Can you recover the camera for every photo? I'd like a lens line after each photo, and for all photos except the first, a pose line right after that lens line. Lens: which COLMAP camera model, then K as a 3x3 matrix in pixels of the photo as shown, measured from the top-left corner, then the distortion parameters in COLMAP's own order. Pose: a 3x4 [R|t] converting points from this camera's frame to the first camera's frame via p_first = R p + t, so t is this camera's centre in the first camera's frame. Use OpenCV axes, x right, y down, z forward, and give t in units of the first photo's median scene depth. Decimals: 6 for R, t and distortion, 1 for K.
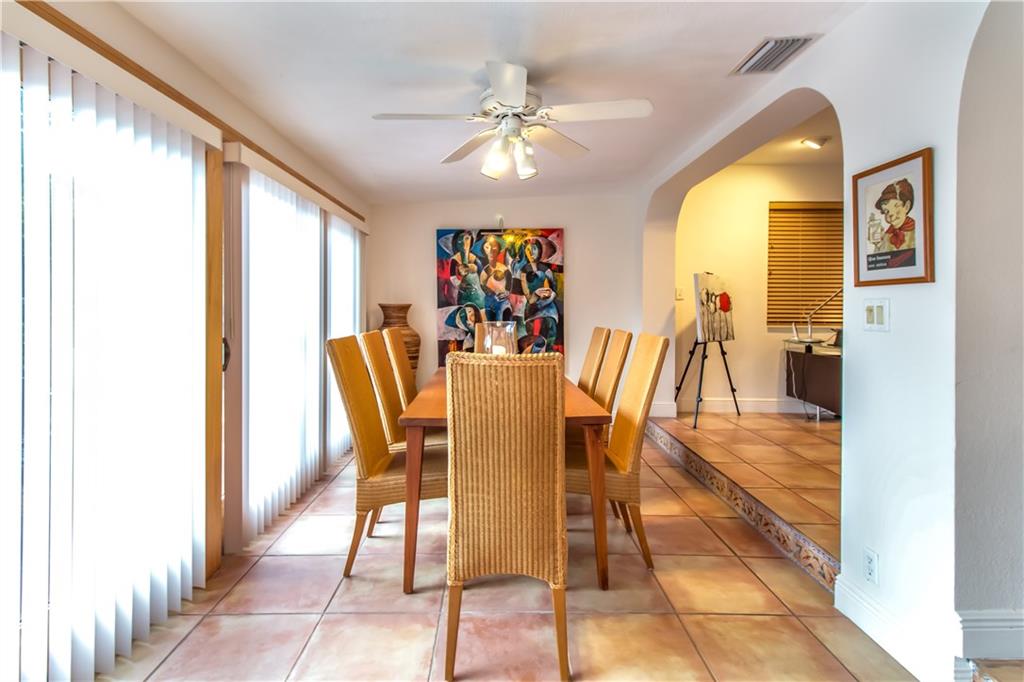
lens RADIAL K [[493.8, 0, 493.0], [0, 493.8, 306.9], [0, 0, 1]] dist [0.004852, 0.001226]
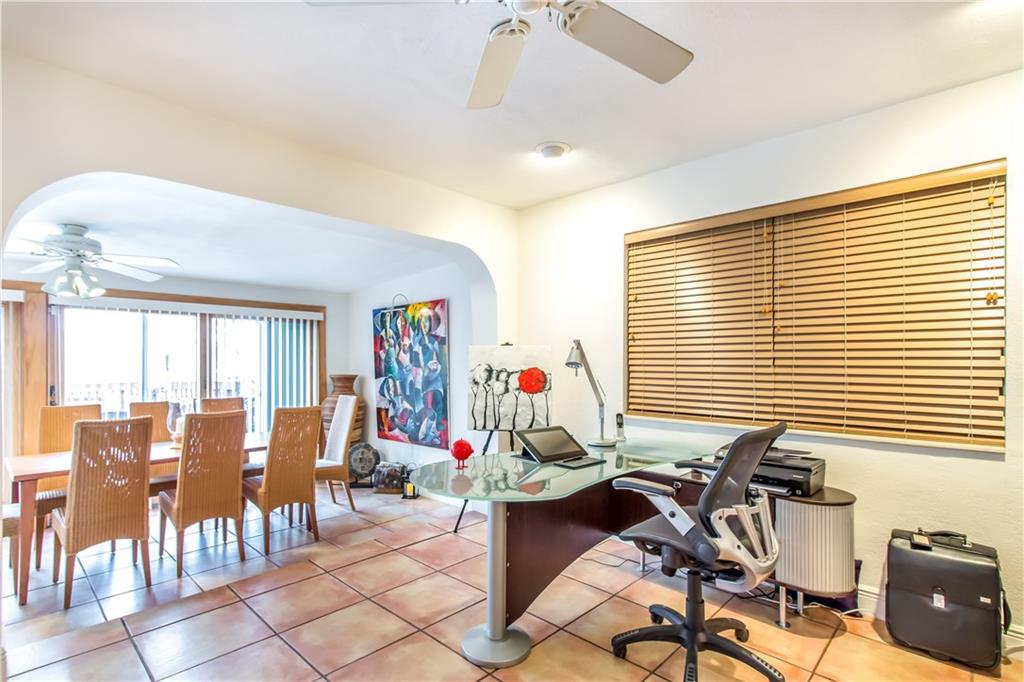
lens RADIAL K [[493.8, 0, 526.8], [0, 493.8, 350.9], [0, 0, 1]] dist [0.004852, 0.001226]
pose [[0.737906, -0.017941, -0.674665, 0.912831], [0.009164, 0.999821, -0.016565, -0.040028], [0.674841, 0.006041, 0.737938, 0.400120]]
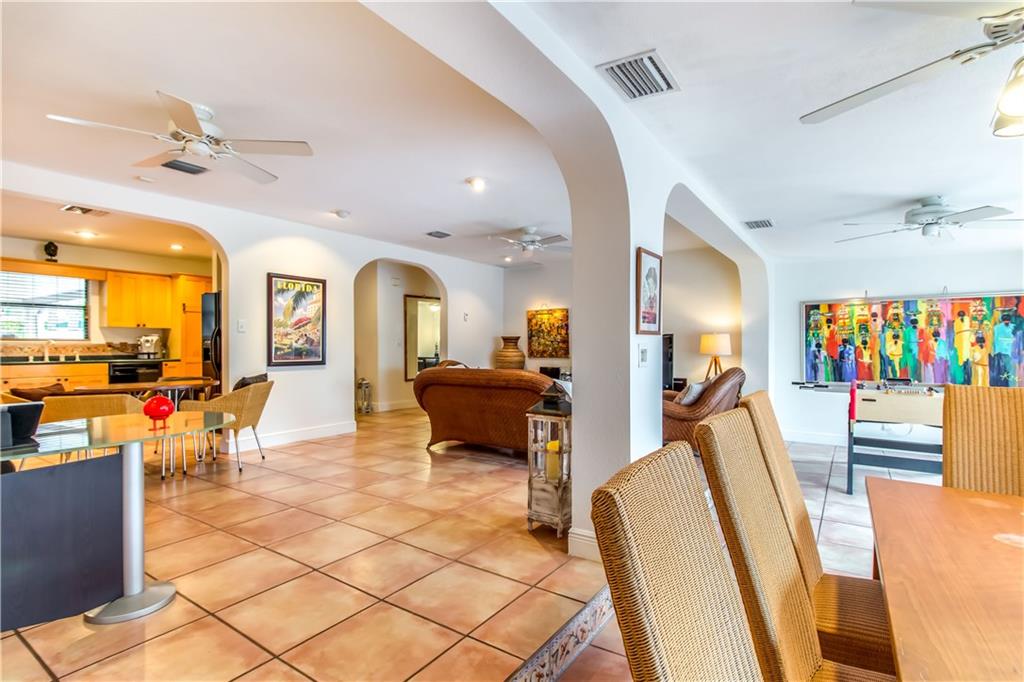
lens RADIAL K [[493.8, 0, 511.9], [0, 493.8, 348.5], [0, 0, 1]] dist [0.004852, 0.001226]
pose [[-0.829454, -0.002741, 0.558569, 0.108117], [-0.000206, 0.999989, 0.004601, -0.003327], [-0.558575, 0.003701, -0.829446, 0.840718]]
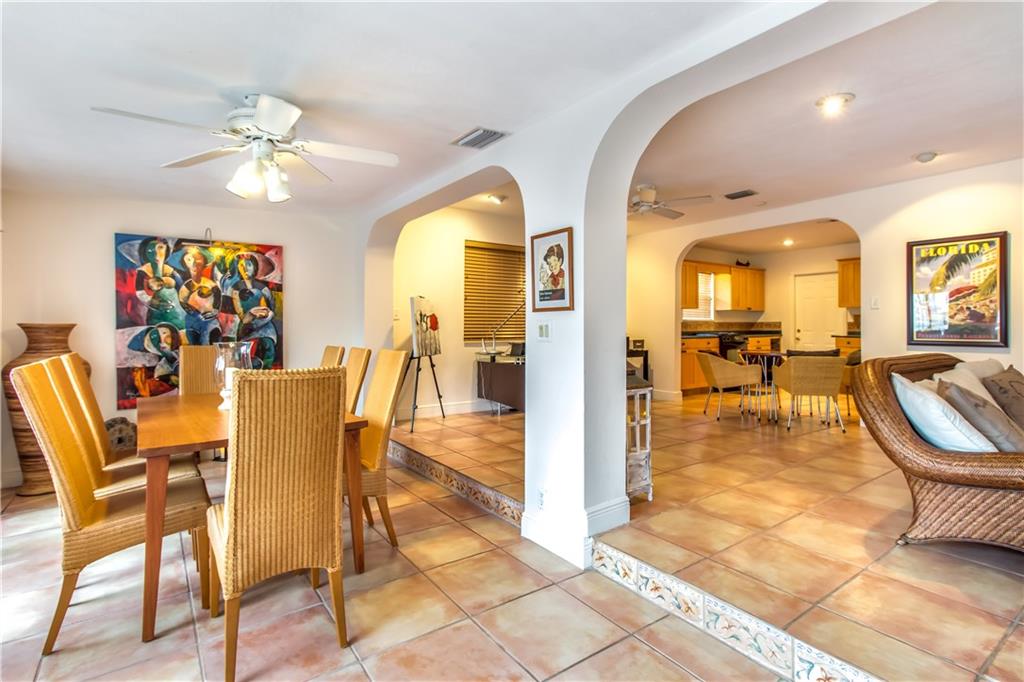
lens RADIAL K [[493.8, 0, 512.3], [0, 493.8, 321.8], [0, 0, 1]] dist [0.004852, 0.001226]
pose [[0.809002, 0.001791, 0.587802, -0.064005], [0.003876, 0.999957, -0.008381, 0.000065], [-0.587792, 0.009059, 0.808961, -0.053289]]
